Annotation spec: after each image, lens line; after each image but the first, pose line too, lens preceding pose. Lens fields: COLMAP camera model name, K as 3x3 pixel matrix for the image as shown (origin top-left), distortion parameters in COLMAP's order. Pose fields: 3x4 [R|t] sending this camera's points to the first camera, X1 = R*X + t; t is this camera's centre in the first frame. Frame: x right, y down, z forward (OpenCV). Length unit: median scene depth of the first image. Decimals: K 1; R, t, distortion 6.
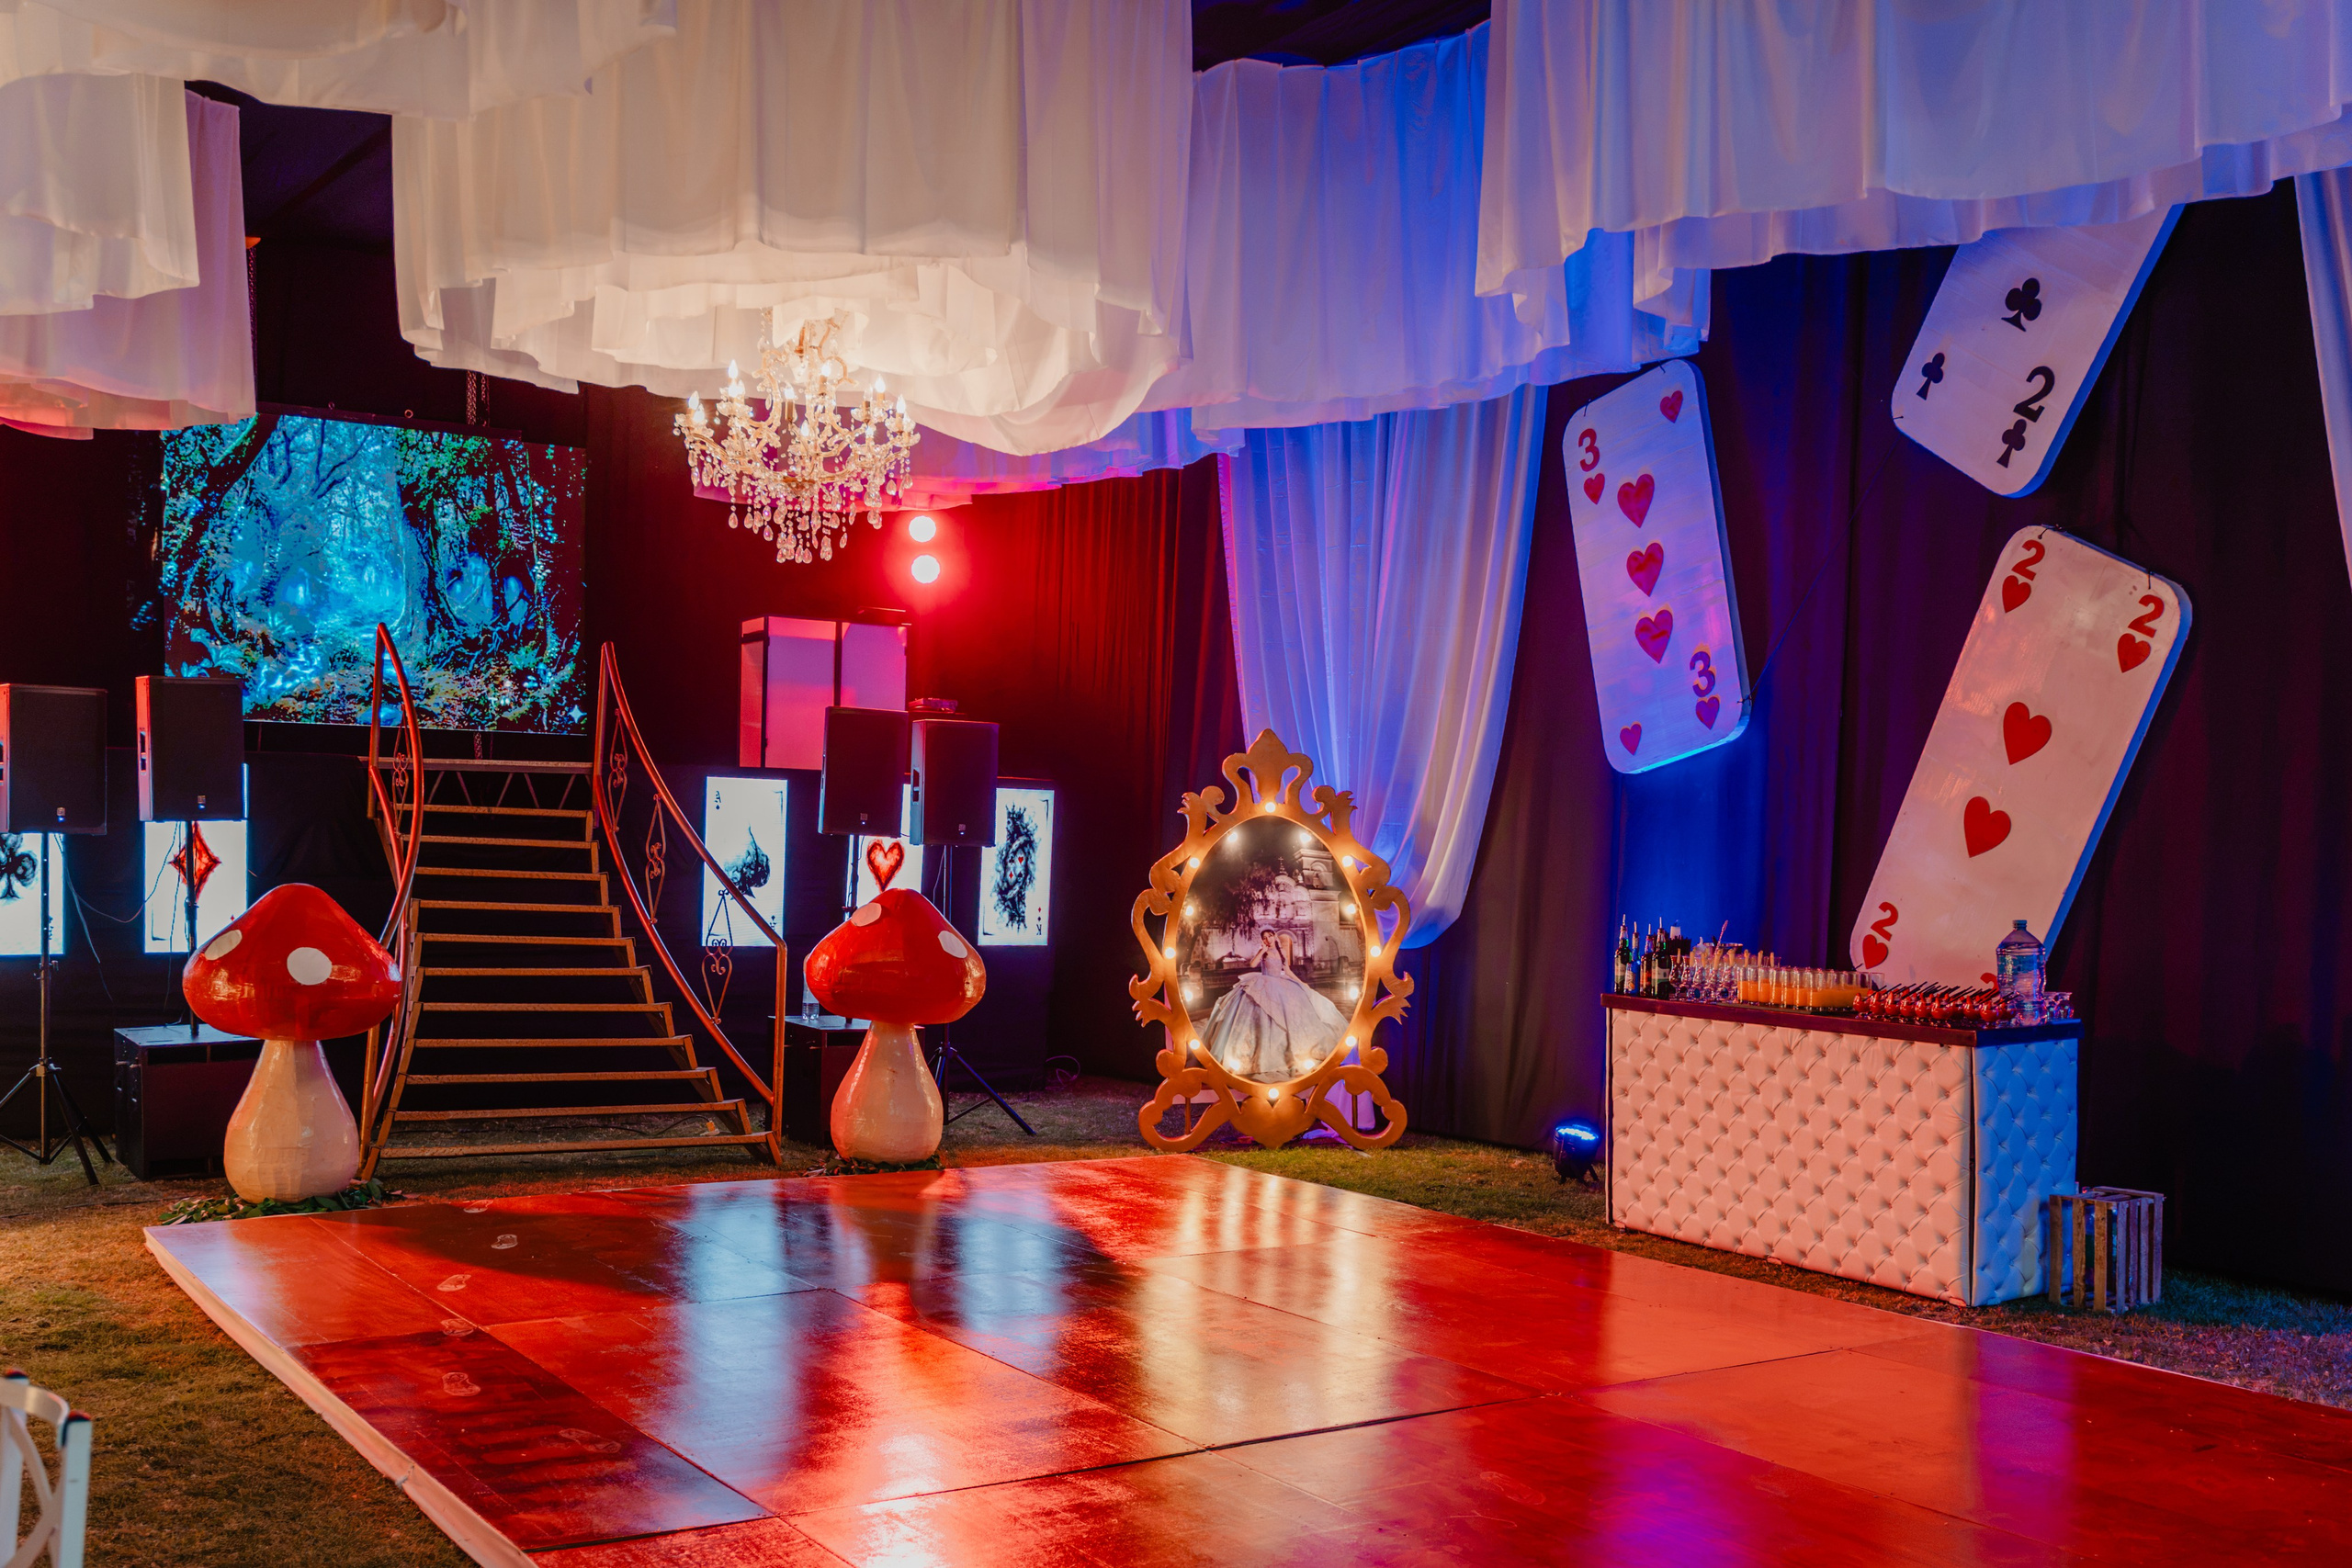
lens RADIAL K [[2392.1, 0, 1210.0], [0, 2392.1, 888.0], [0, 0, 1]] dist [-0.003412, 0.012960]
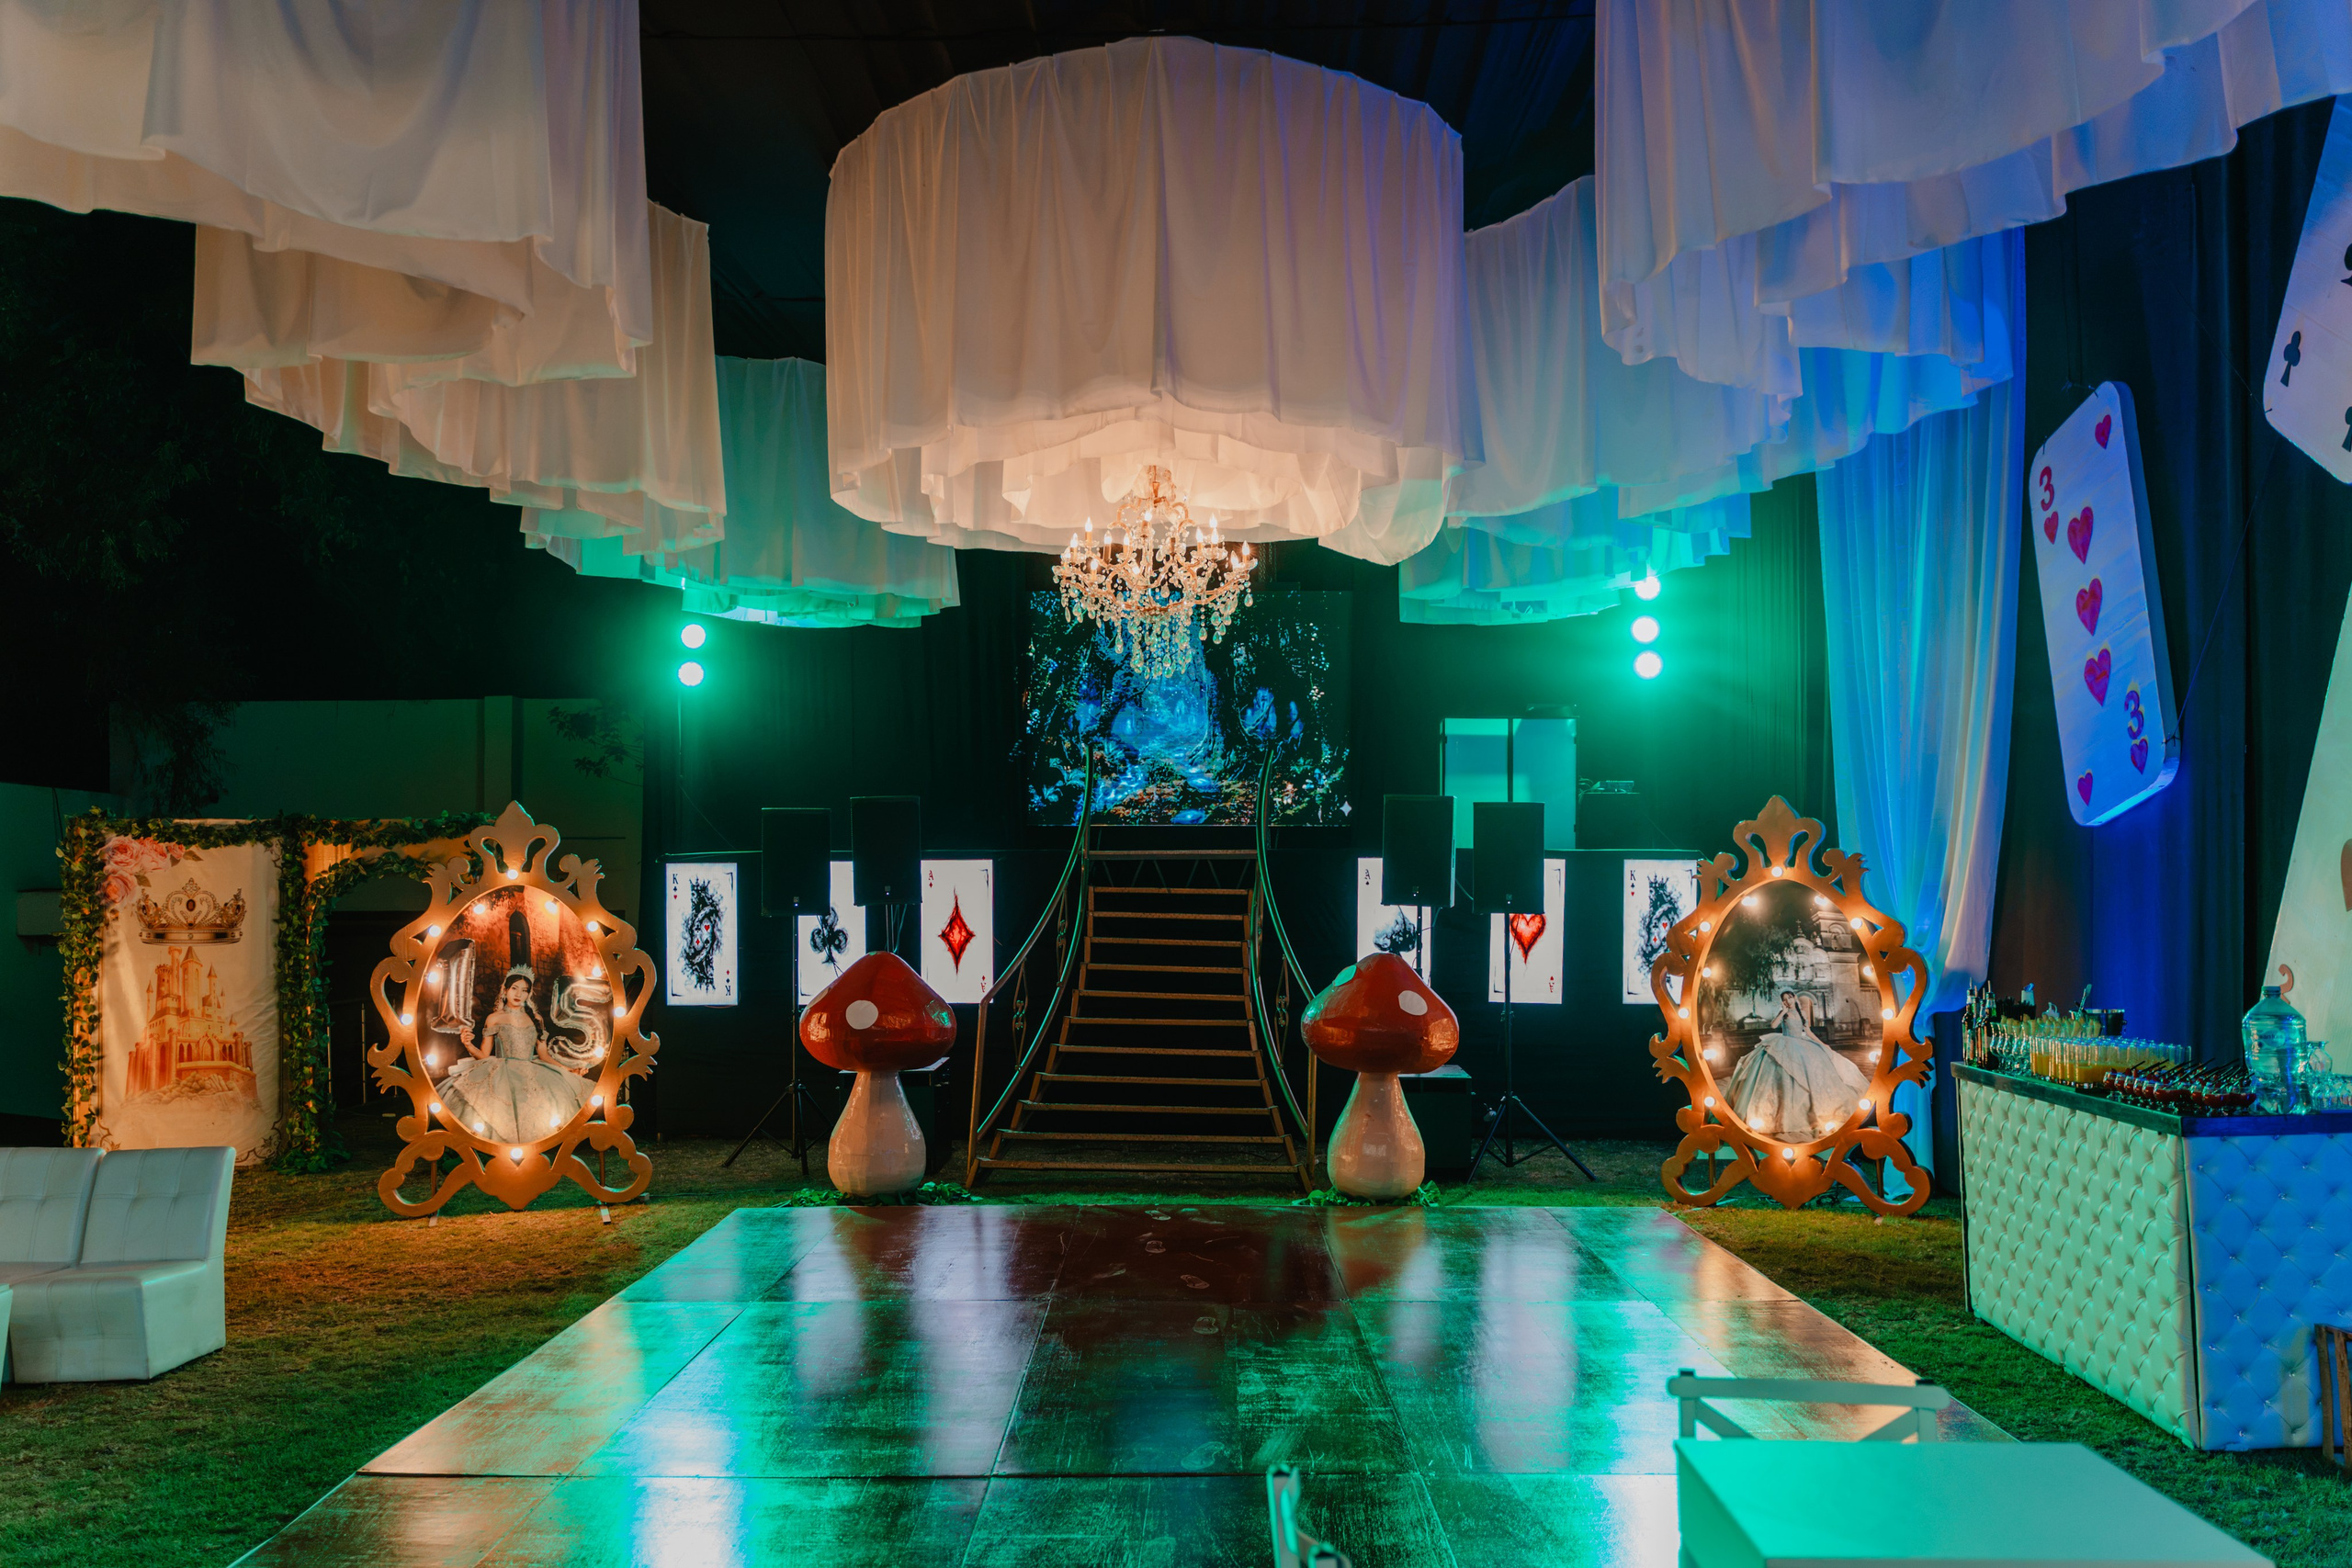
lens RADIAL K [[2005.9, 0, 1164.9], [0, 2005.9, 804.6], [0, 0, 1]] dist [0.004932, 0.006512]
pose [[0.828085, -0.045575, -0.558747, 0.287690], [0.004713, 0.997221, -0.074355, 0.000359], [0.560583, 0.058939, 0.825998, 0.138180]]
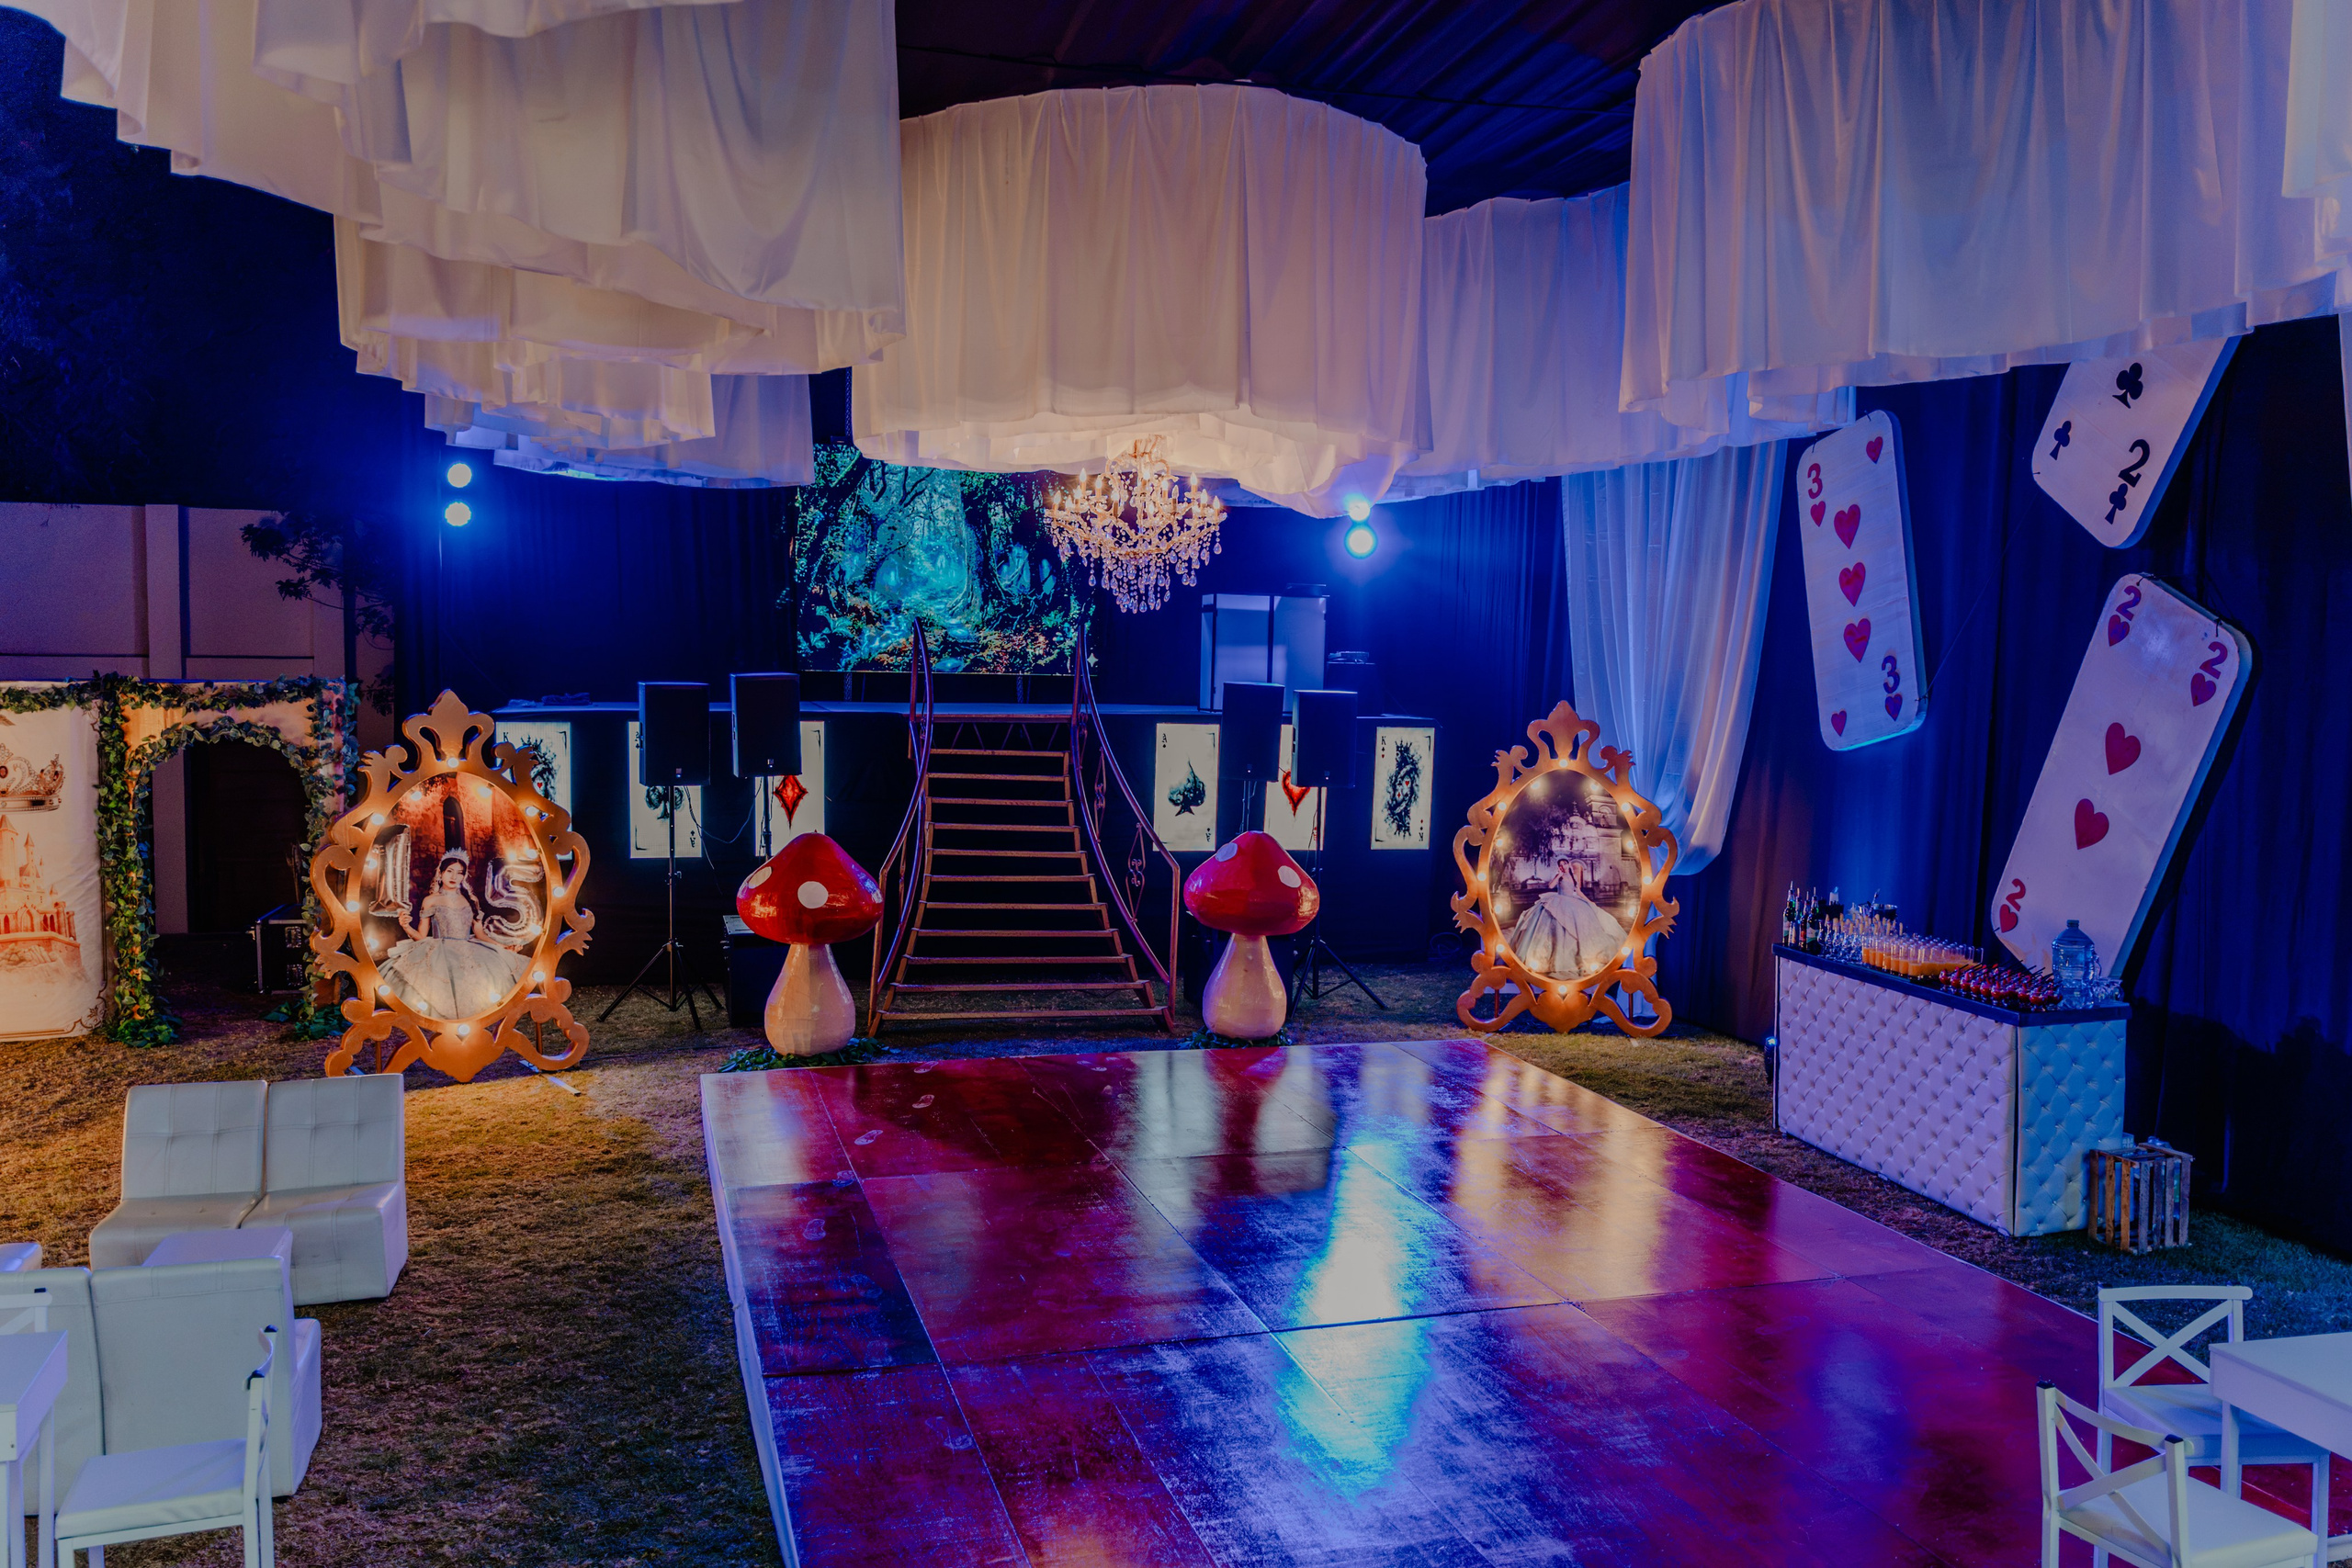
lens RADIAL K [[1978.7, 0, 1233.3], [0, 1978.7, 784.4], [0, 0, 1]] dist [0.002693, -0.003803]
pose [[0.962183, 0.019203, -0.271727, 0.139874], [-0.007913, 0.999062, 0.042583, -0.065030], [0.272290, -0.038823, 0.961432, -0.047718]]
